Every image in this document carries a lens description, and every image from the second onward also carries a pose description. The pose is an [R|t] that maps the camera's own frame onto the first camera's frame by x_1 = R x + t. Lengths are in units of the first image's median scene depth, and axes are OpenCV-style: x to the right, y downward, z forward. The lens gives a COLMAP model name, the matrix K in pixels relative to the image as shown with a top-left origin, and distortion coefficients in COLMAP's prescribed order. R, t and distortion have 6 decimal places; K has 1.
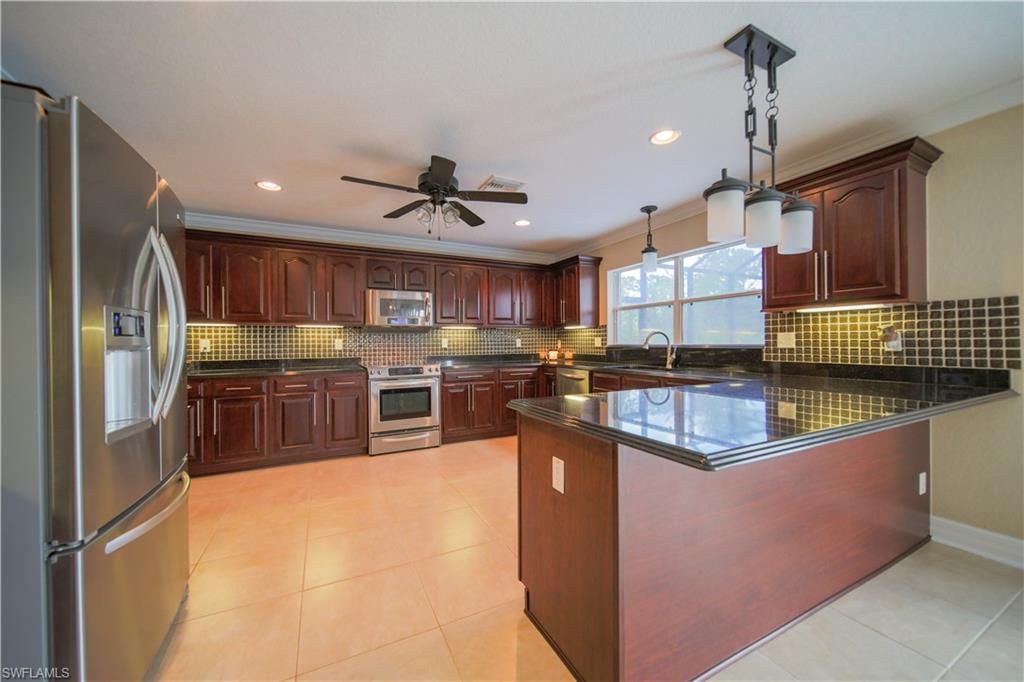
lens RADIAL K [[380.8, 0, 512.5], [0, 380.8, 340.9], [0, 0, 1]] dist [-0.000305, 0.000222]
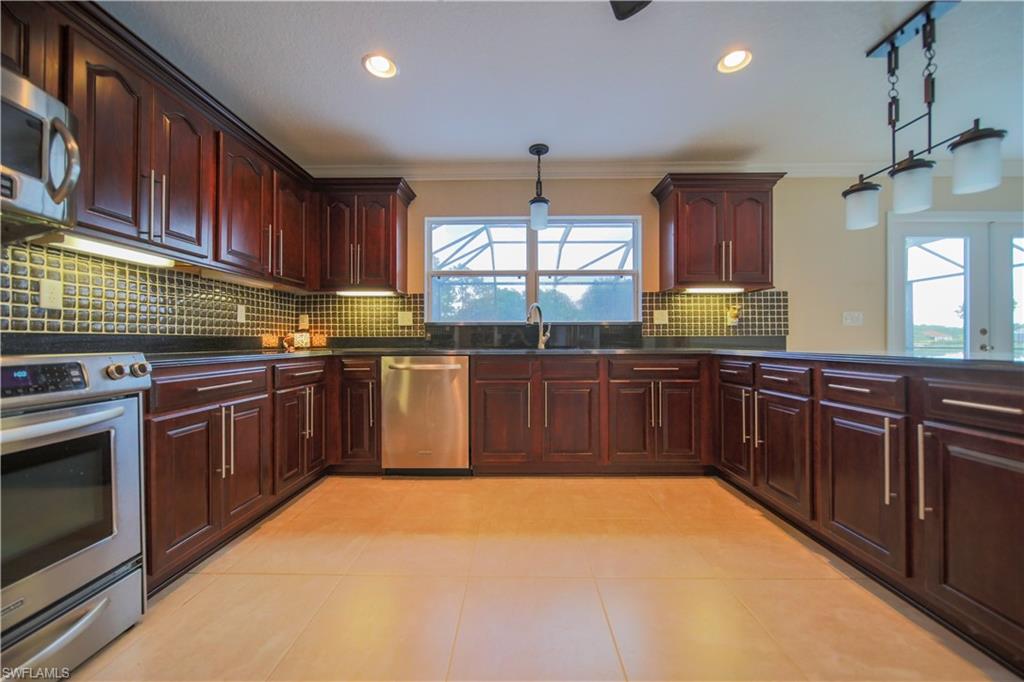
lens RADIAL K [[380.8, 0, 514.5], [0, 380.8, 339.6], [0, 0, 1]] dist [-0.000305, 0.000222]
pose [[0.462284, 0.008903, 0.886687, -0.468434], [-0.004980, 0.999960, -0.007443, 0.074096], [-0.886718, -0.000975, 0.462309, 0.851697]]
